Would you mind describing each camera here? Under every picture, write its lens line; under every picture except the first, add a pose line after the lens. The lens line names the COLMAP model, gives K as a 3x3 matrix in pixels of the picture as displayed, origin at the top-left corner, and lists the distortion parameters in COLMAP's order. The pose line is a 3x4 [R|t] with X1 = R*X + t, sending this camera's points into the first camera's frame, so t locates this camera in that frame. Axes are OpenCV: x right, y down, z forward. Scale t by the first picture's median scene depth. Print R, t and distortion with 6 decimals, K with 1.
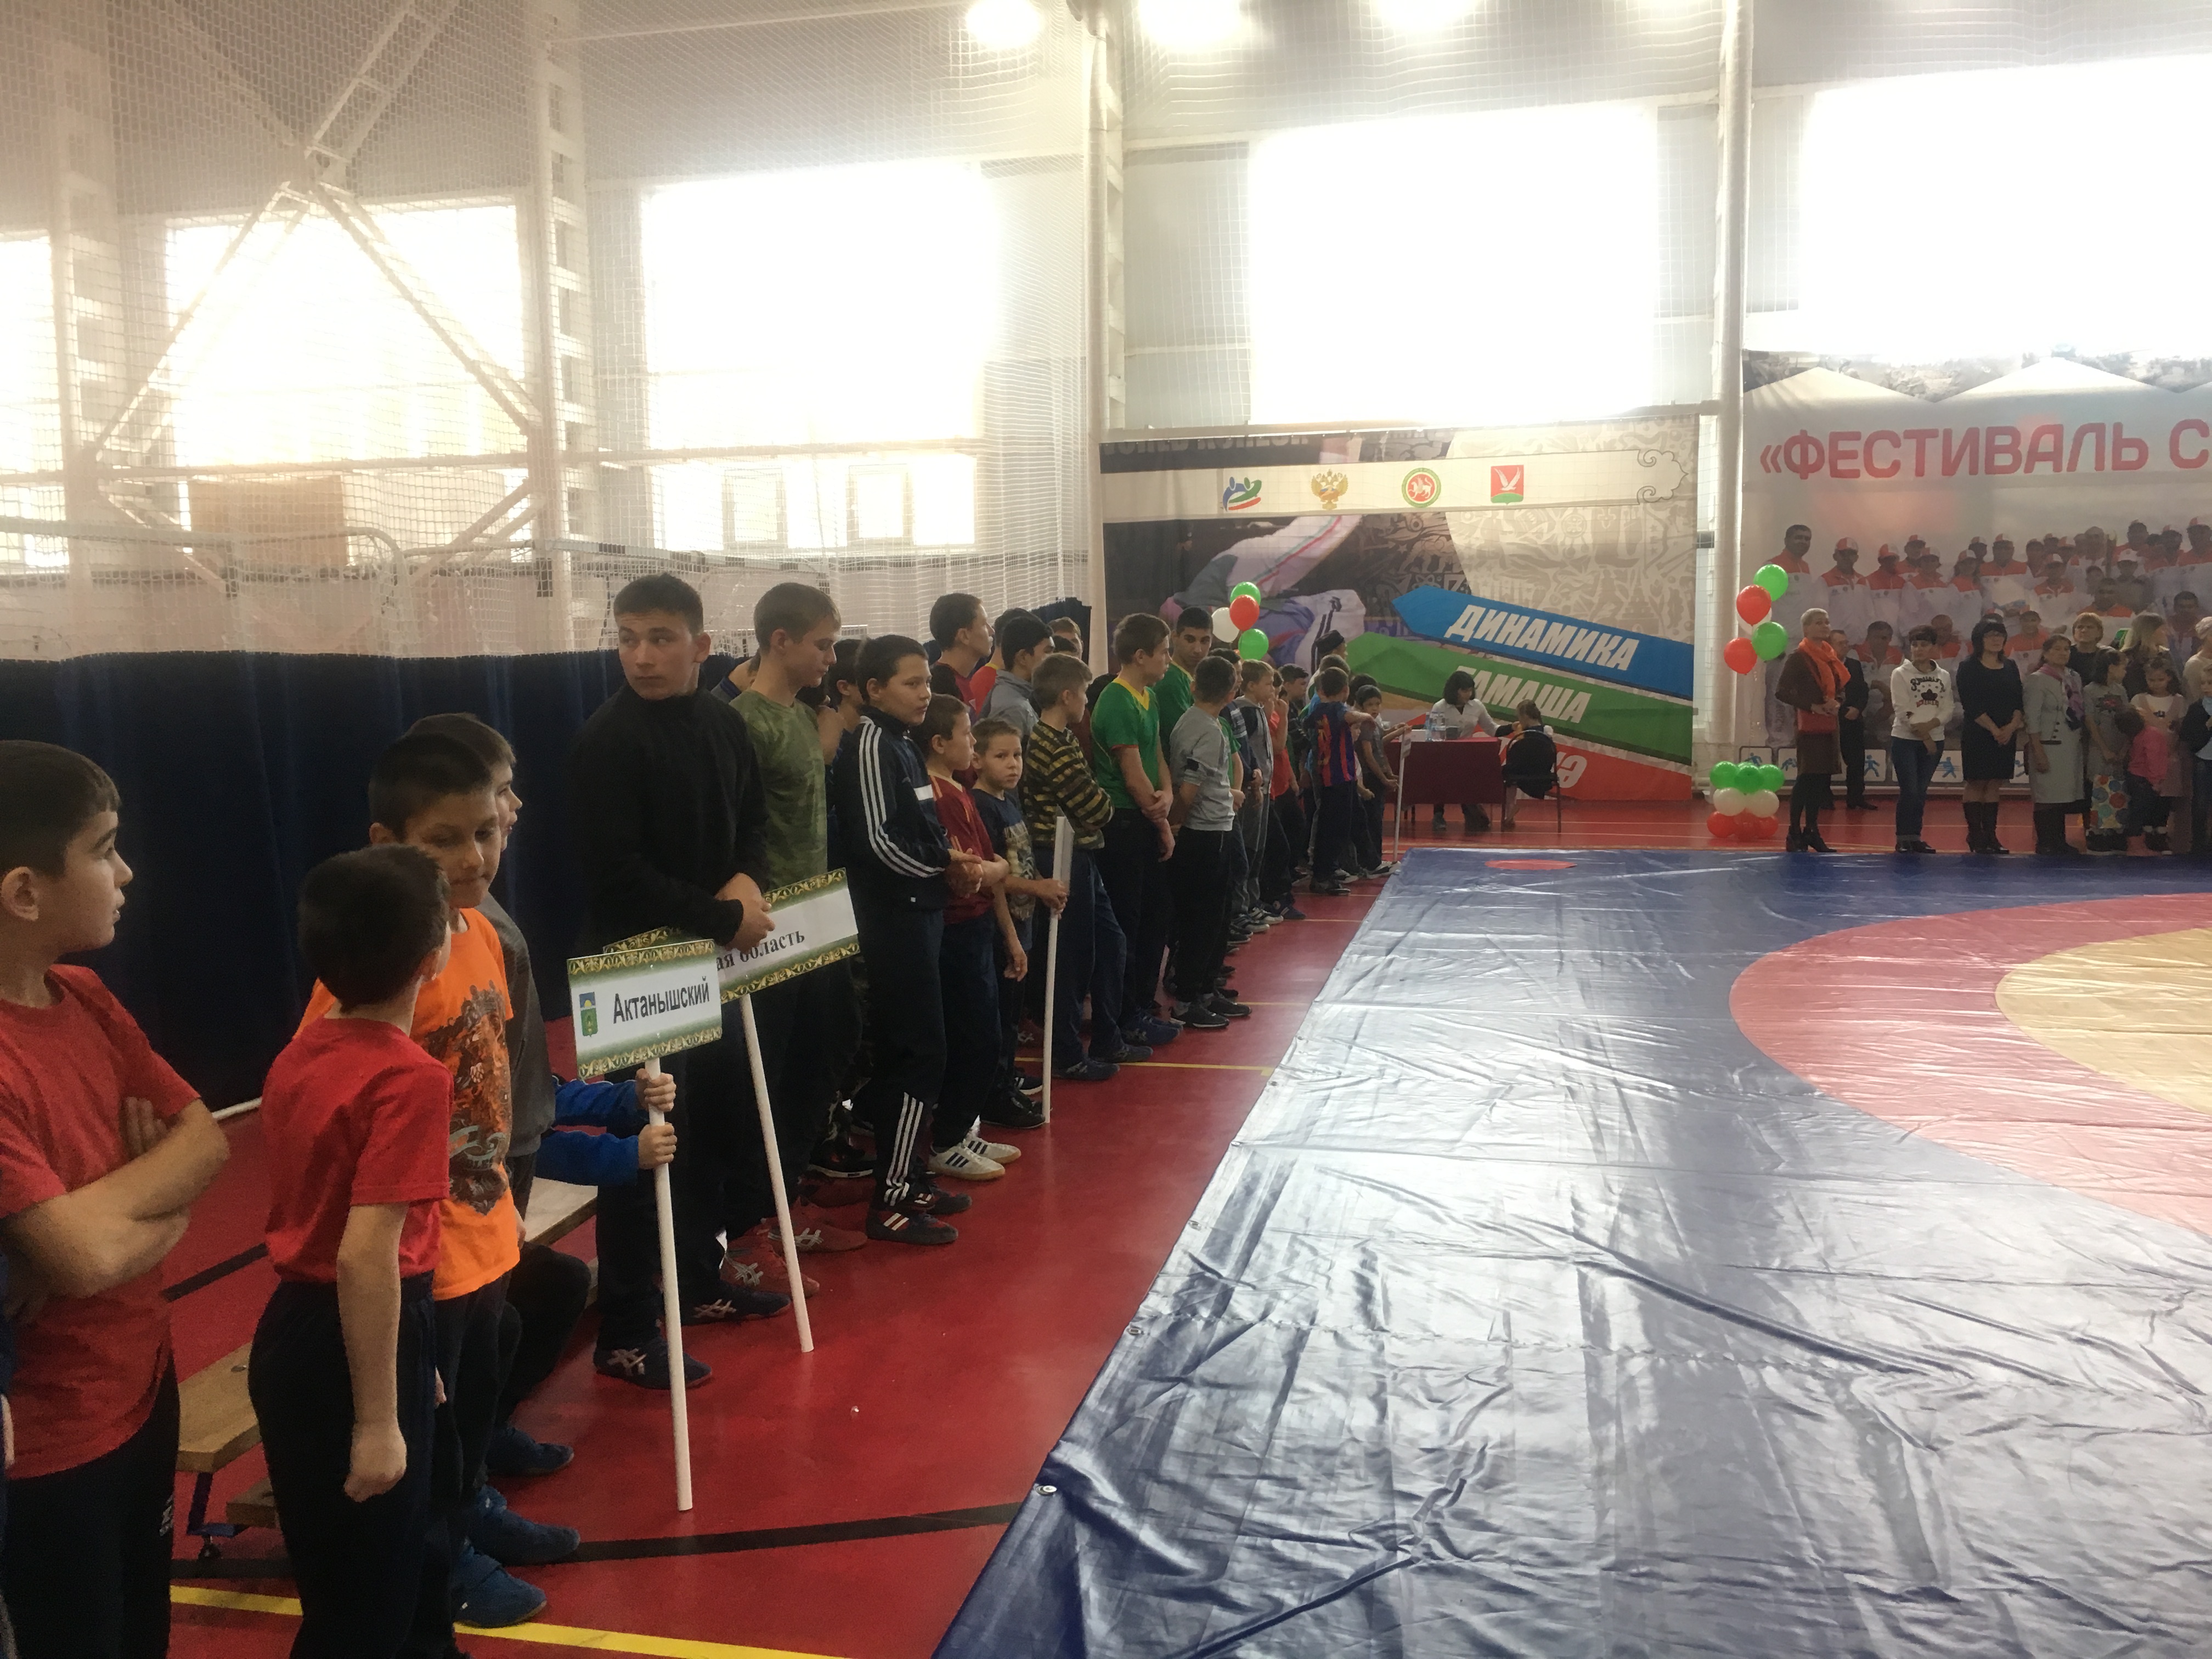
lens RADIAL K [[1905.3, 0, 1108.7], [0, 1905.3, 831.7], [0, 0, 1]] dist [0.001258, -0.004493]
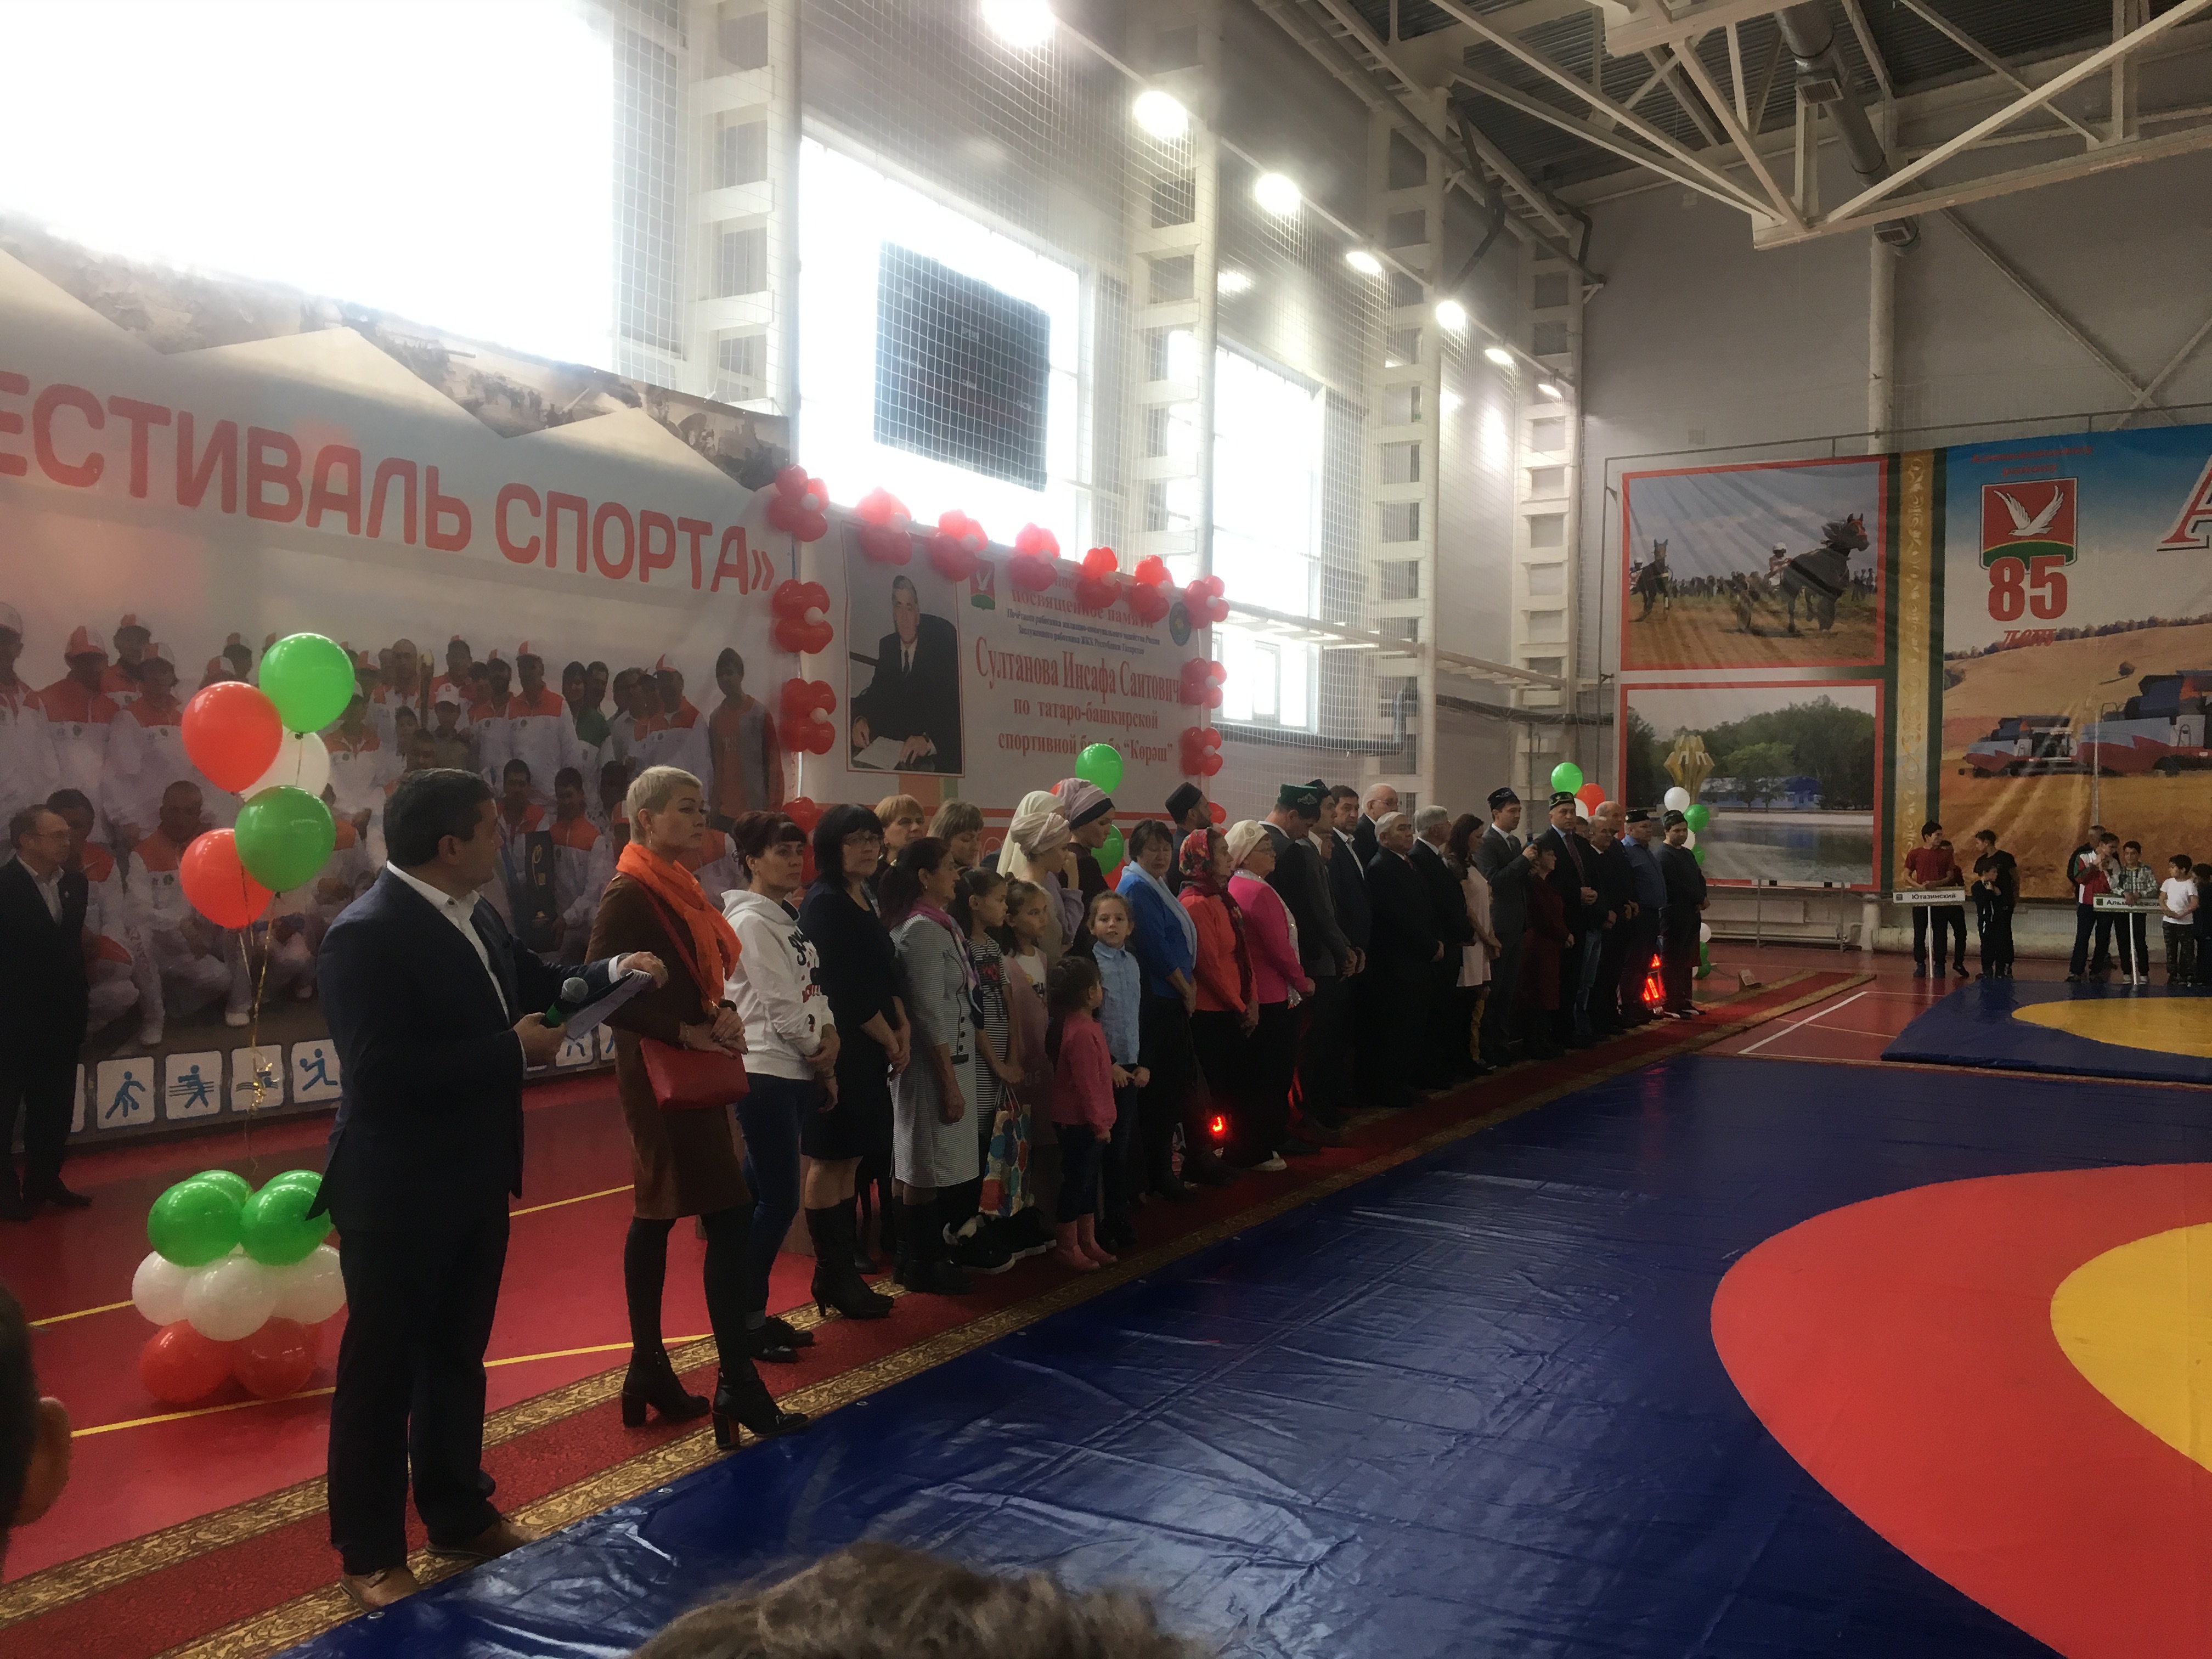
lens RADIAL K [[1905.3, 0, 1106.3], [0, 1905.3, 824.8], [0, 0, 1]] dist [0.001258, -0.004493]
pose [[0.240499, 0.012415, 0.970570, 0.012750], [0.057243, 0.997996, -0.026950, -0.076254], [-0.968960, 0.062040, 0.239307, 0.657585]]
